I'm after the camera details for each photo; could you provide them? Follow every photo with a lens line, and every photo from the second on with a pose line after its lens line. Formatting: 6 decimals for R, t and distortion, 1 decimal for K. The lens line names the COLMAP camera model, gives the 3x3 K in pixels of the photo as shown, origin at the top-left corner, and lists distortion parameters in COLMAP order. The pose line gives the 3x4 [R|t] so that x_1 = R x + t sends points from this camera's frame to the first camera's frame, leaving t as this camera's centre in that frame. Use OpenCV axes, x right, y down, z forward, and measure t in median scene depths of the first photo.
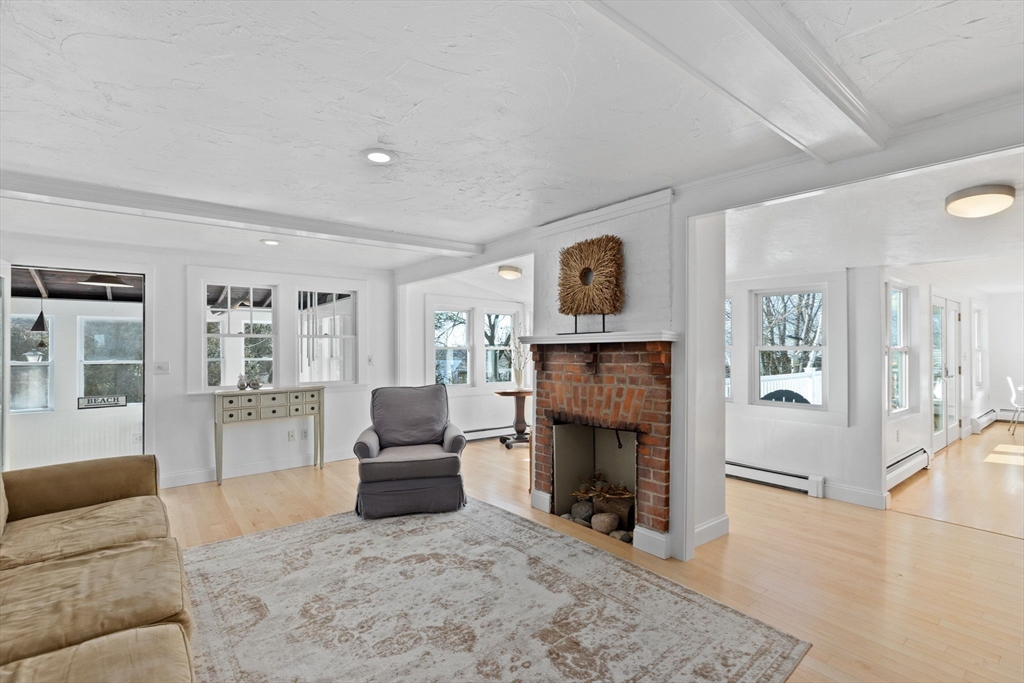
lens RADIAL K [[470.6, 0, 513.1], [0, 470.6, 341.6], [0, 0, 1]] dist [-0.005087, 0.001558]
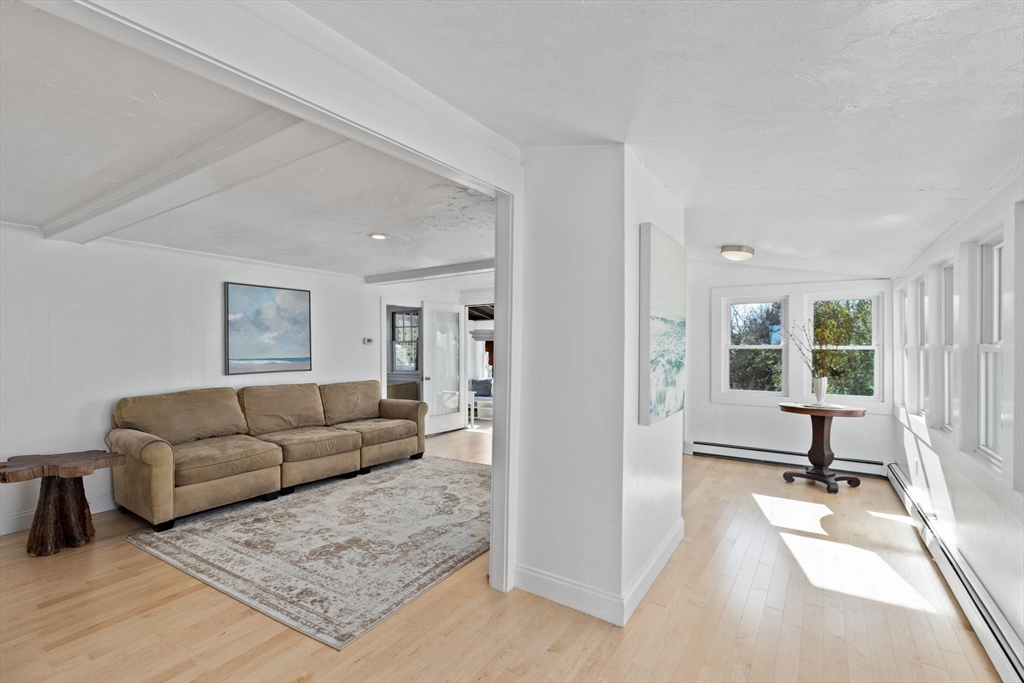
lens RADIAL K [[470.6, 0, 503.8], [0, 470.6, 350.6], [0, 0, 1]] dist [-0.005087, 0.001558]
pose [[0.300430, 0.011610, -0.953733, 1.120117], [0.013116, 0.999781, 0.016302, 0.002614], [0.953714, -0.017407, 0.300212, 0.697620]]
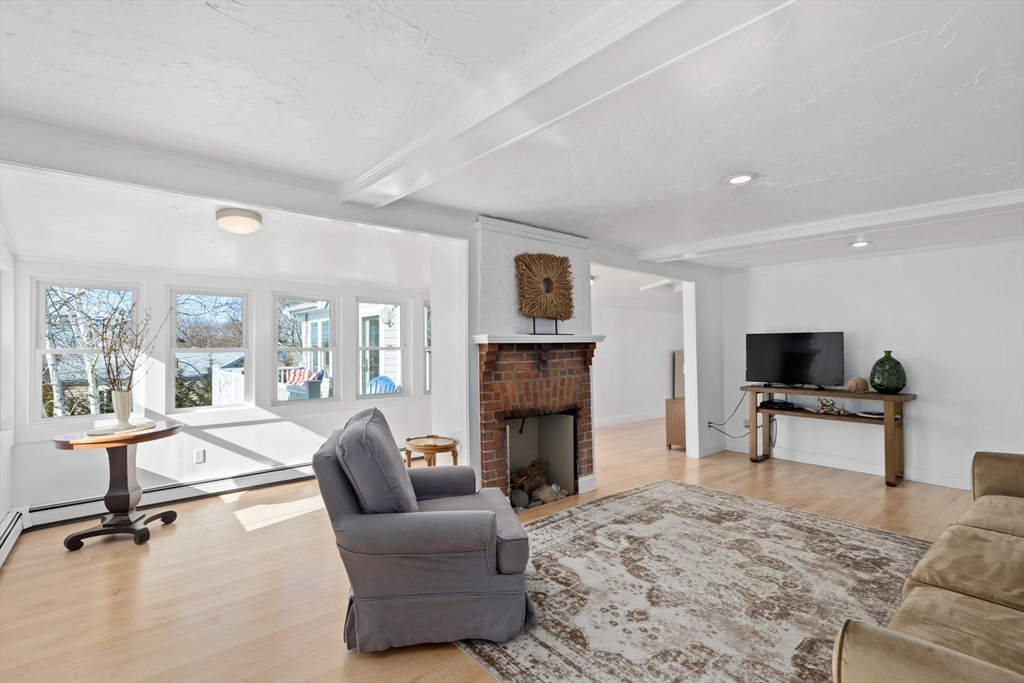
lens RADIAL K [[470.6, 0, 505.2], [0, 470.6, 338.5], [0, 0, 1]] dist [-0.005087, 0.001558]
pose [[-0.016043, 0.024681, 0.999567, -1.077563], [-0.006195, 0.999674, -0.024783, 0.022982], [-0.999852, -0.006590, -0.015885, 1.208836]]
